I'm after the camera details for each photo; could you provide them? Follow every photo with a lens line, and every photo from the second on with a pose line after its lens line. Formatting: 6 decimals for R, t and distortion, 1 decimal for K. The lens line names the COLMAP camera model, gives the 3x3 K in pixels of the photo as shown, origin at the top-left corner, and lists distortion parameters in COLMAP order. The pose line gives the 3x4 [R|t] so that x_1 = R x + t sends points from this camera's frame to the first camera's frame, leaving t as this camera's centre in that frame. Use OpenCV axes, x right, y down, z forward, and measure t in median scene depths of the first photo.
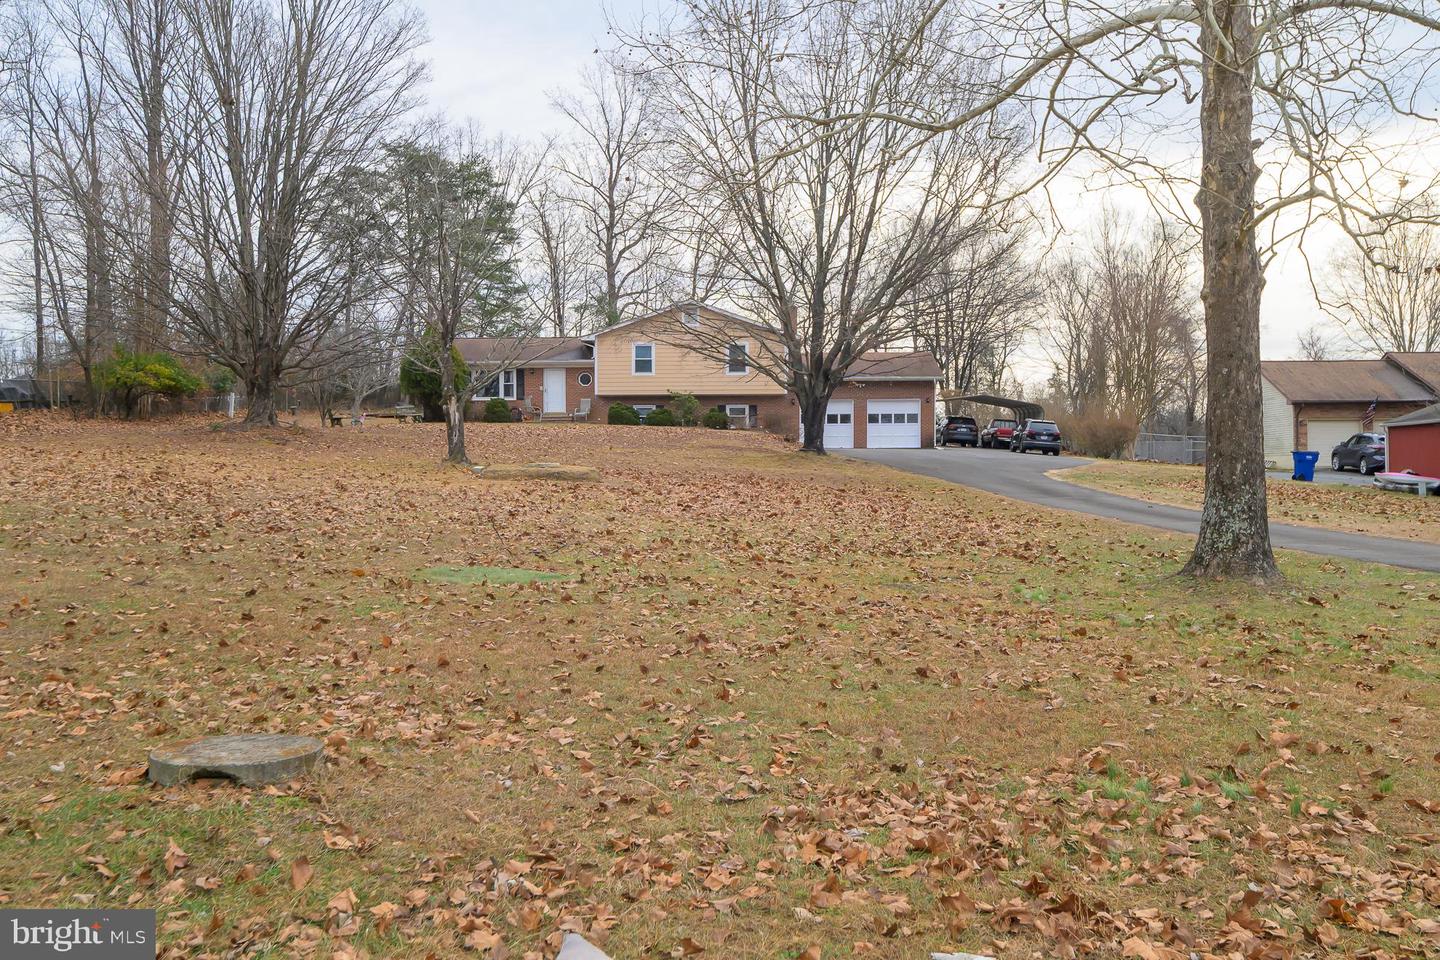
lens RADIAL K [[1447.7, 0, 720.0], [0, 1447.7, 480.0], [0, 0, 1]] dist [-0.000163, 0.000098]
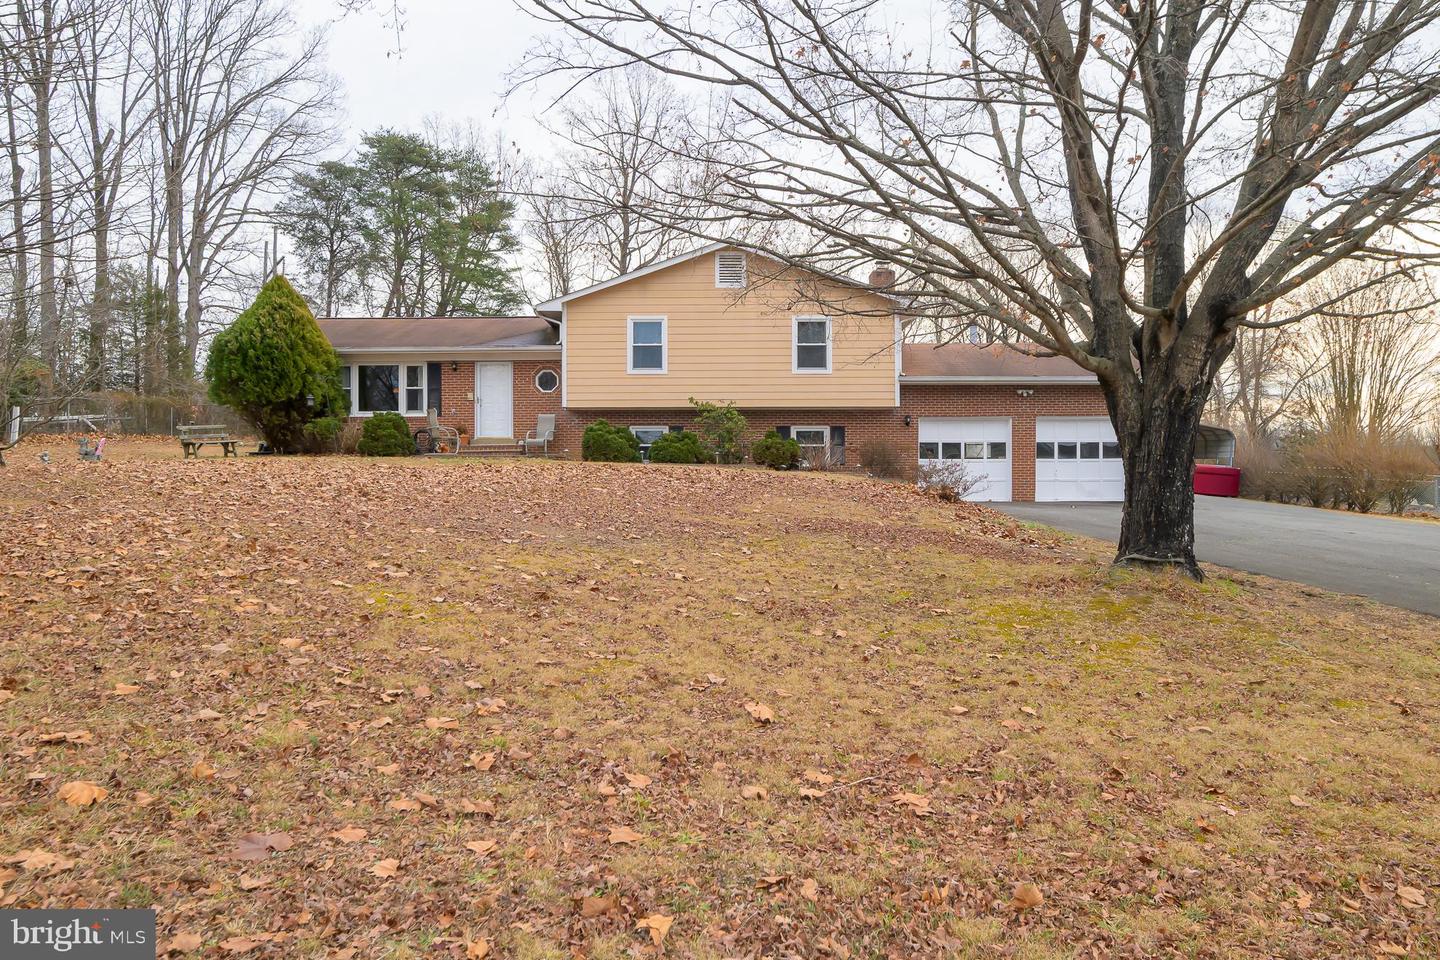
lens RADIAL K [[1052.8, 0, 720.0], [0, 1052.8, 480.0], [0, 0, 1]] dist [0.000258, -0.000009]
pose [[0.999995, 0.002966, 0.000610, -0.024414], [-0.002961, 0.999956, -0.008883, -0.026721], [-0.000637, 0.008881, 0.999960, 0.583624]]
